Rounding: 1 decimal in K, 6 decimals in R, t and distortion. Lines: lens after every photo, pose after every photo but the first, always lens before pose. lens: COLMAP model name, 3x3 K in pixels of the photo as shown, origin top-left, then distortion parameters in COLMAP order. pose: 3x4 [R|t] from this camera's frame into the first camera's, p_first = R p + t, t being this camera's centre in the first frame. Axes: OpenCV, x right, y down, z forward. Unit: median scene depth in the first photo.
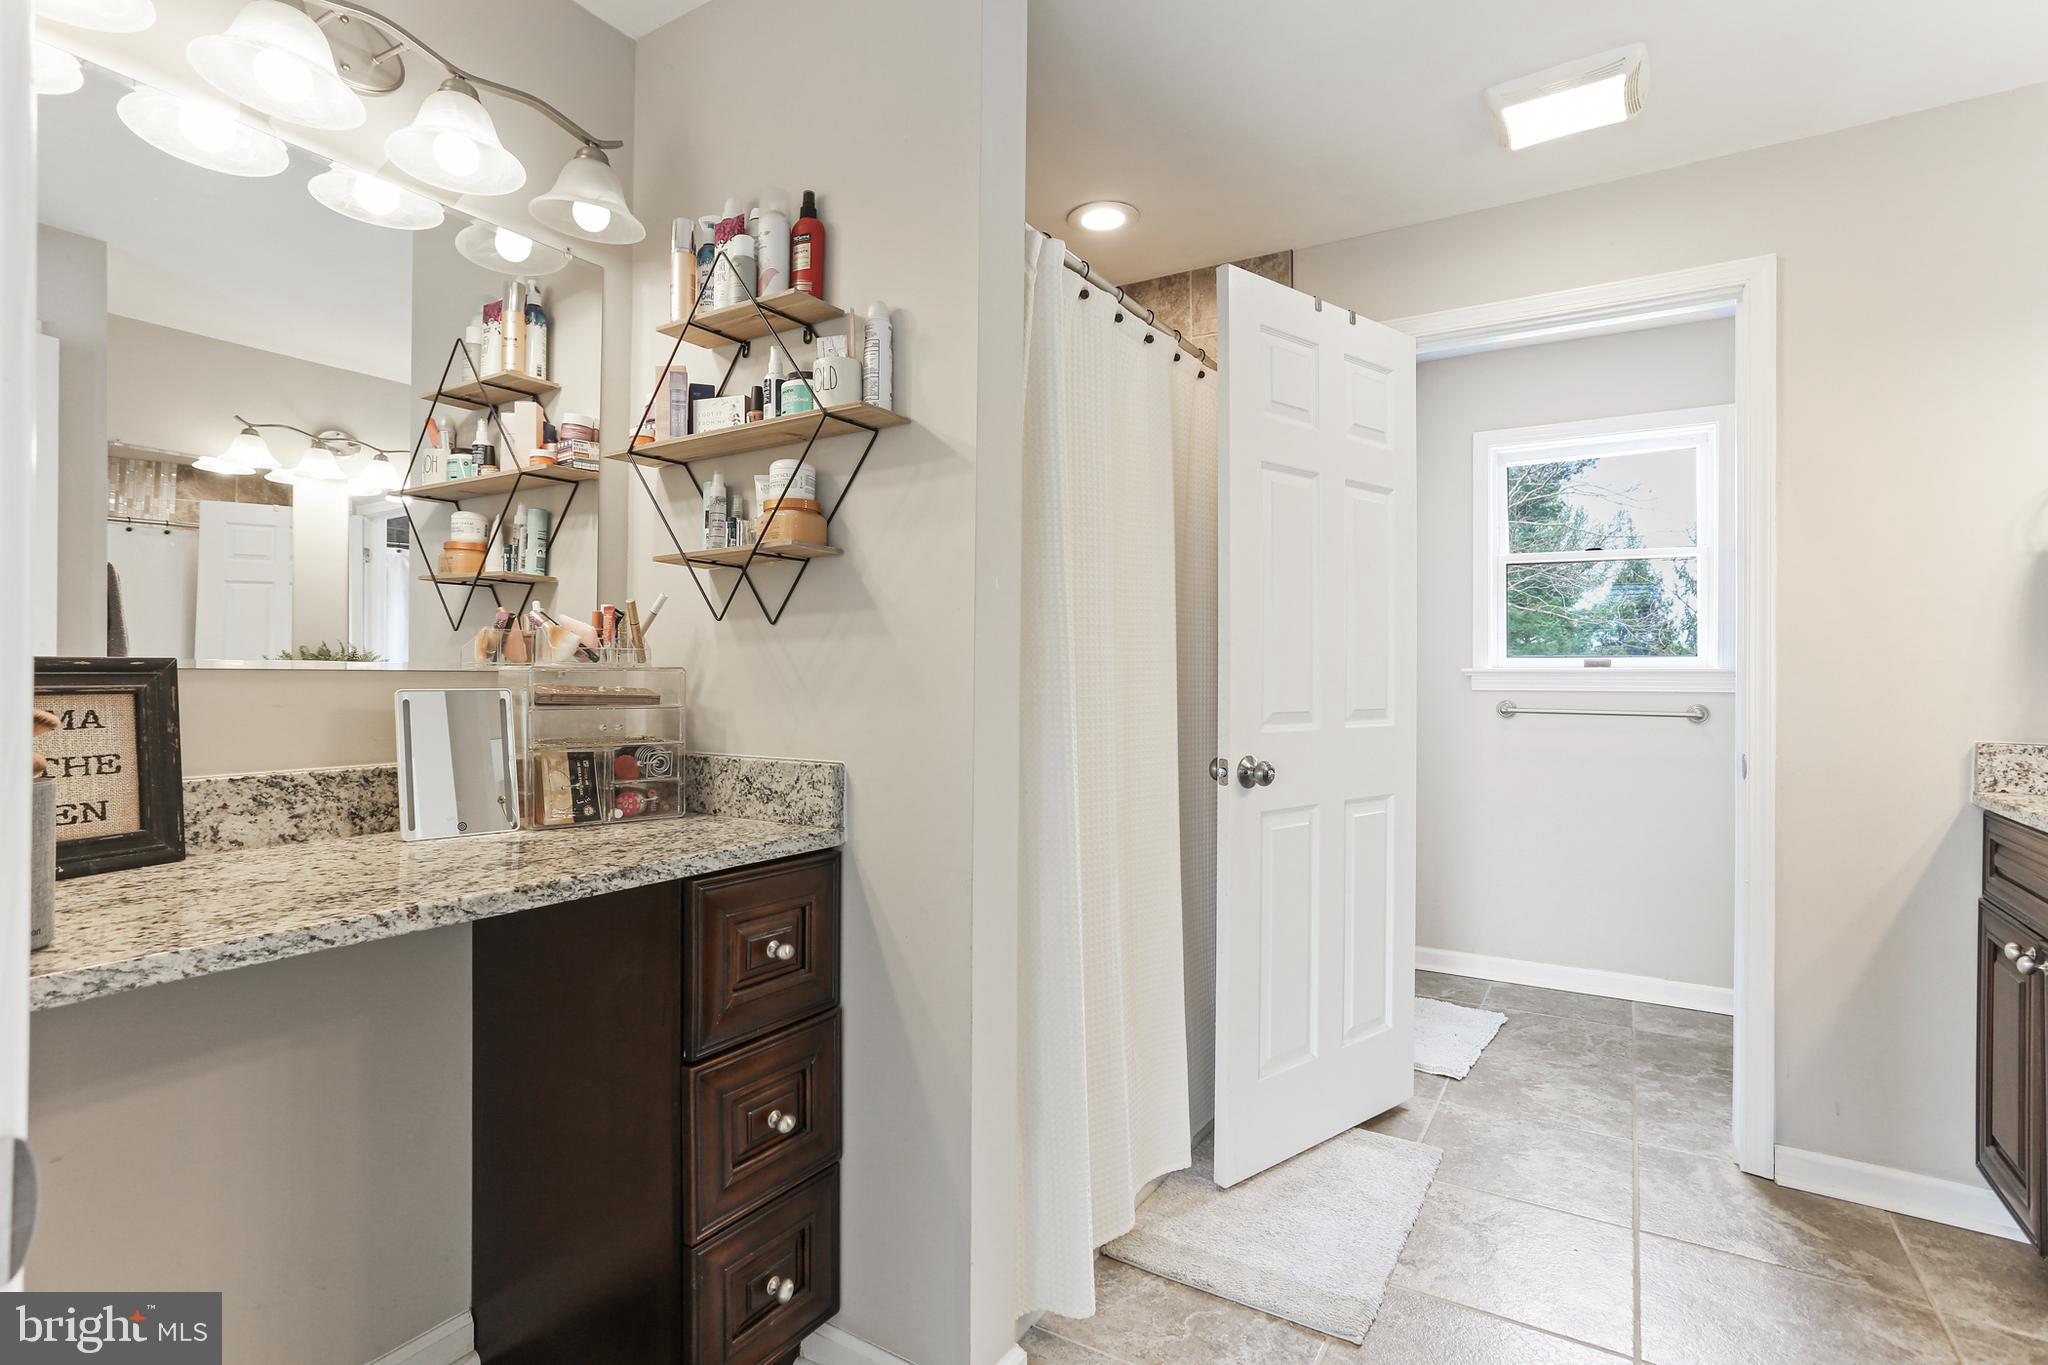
lens RADIAL K [[1007.0, 0, 1027.6], [0, 1007.0, 677.6], [0, 0, 1]] dist [-0.026877, 0.007654]
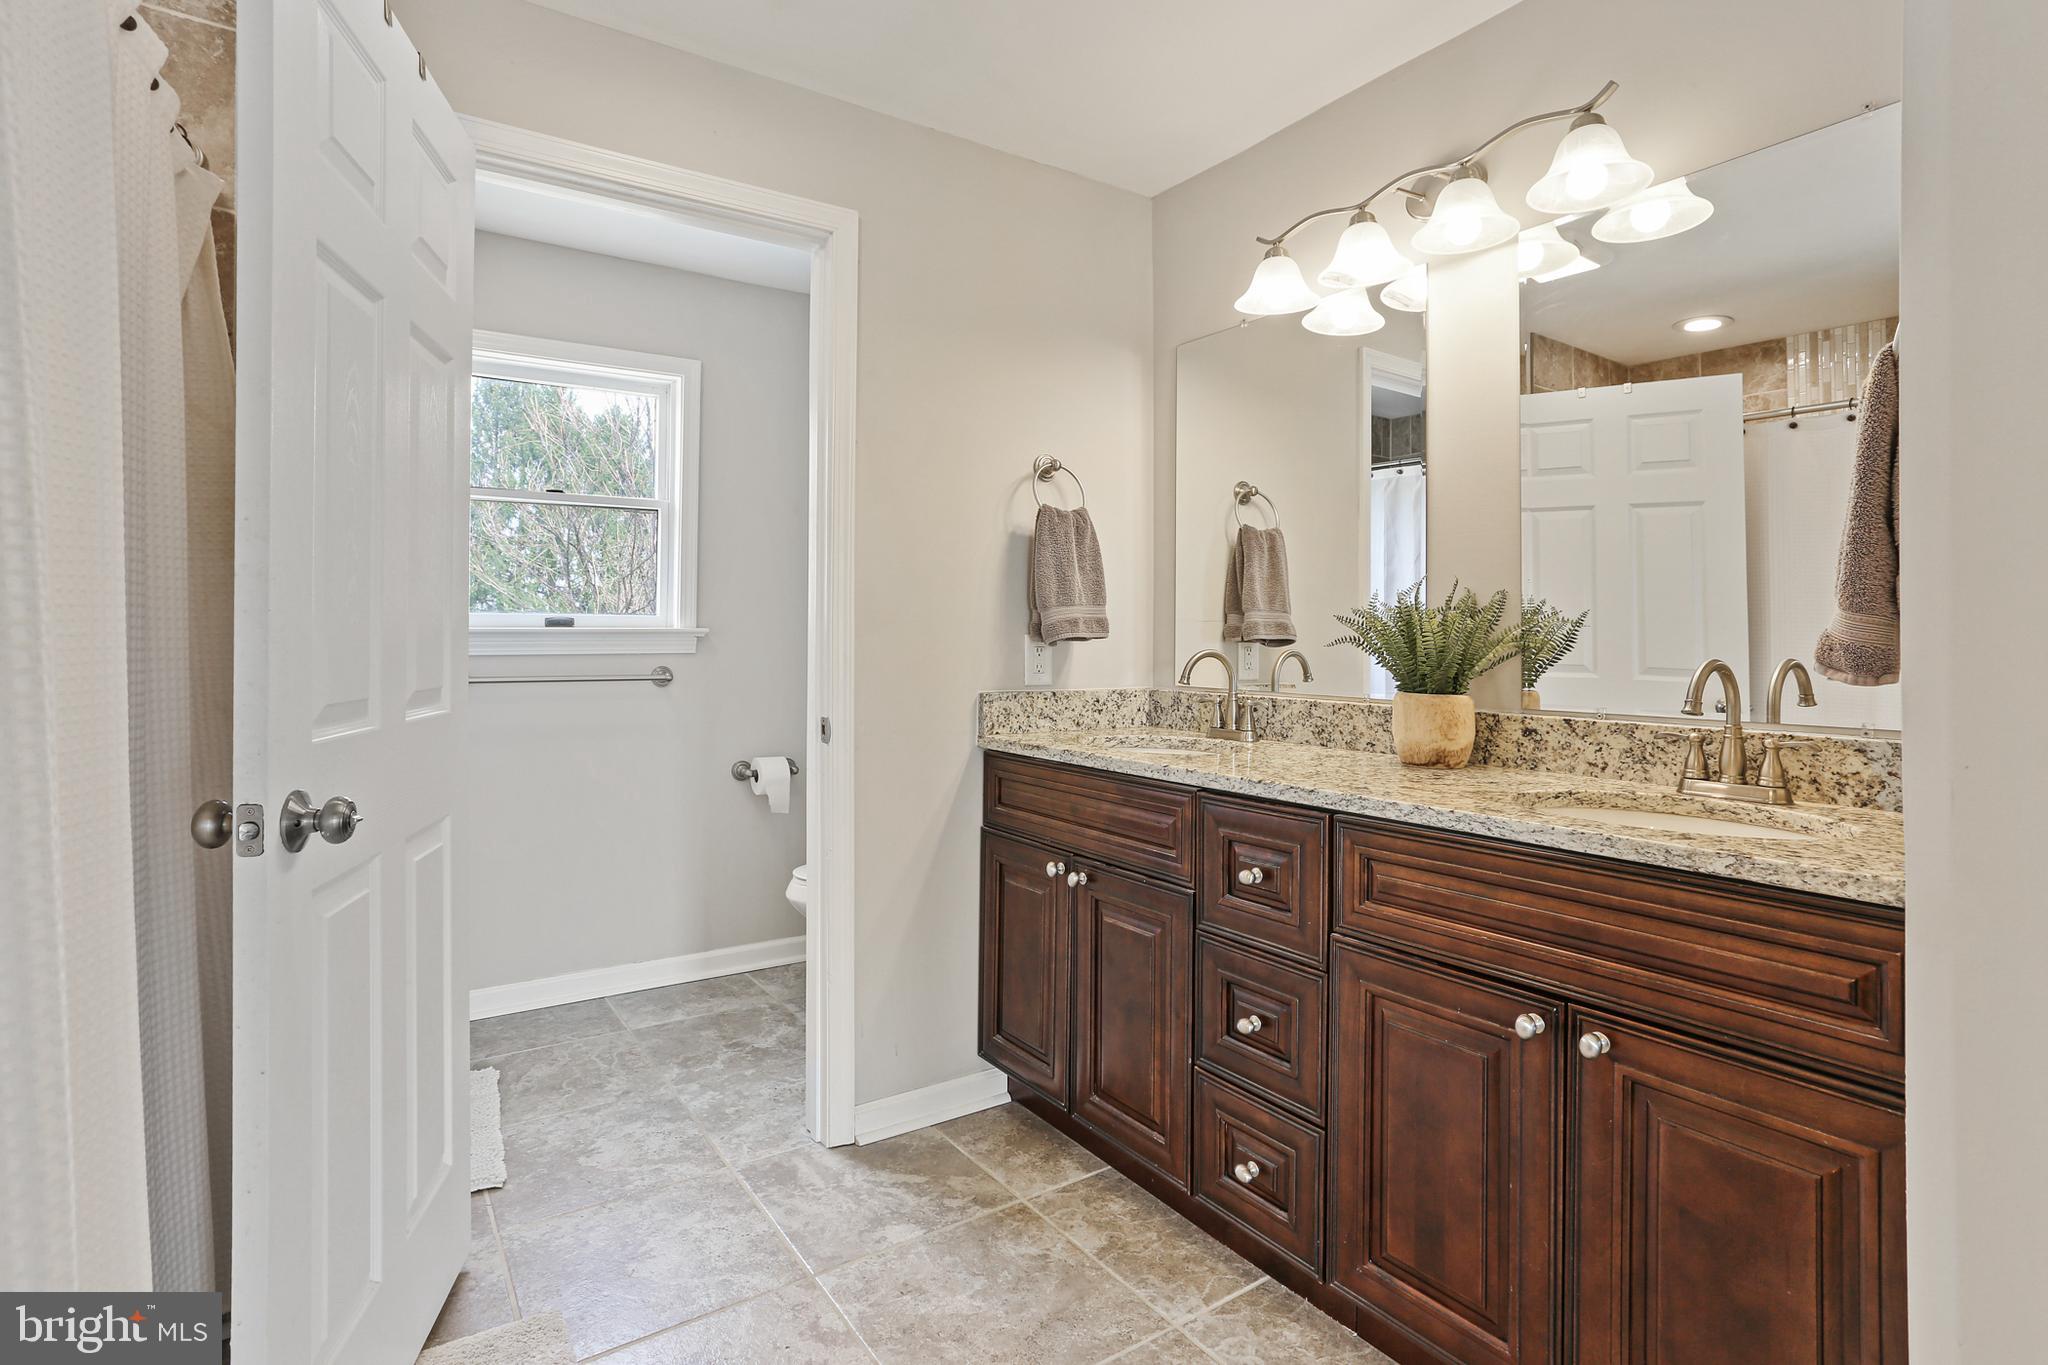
lens RADIAL K [[1007.0, 0, 1009.5], [0, 1007.0, 634.1], [0, 0, 1]] dist [-0.026877, 0.007654]
pose [[0.409485, -0.000021, 0.912317, -0.099566], [0.002258, 0.999997, -0.000991, -0.001865], [-0.912314, 0.002466, 0.409484, 0.446694]]
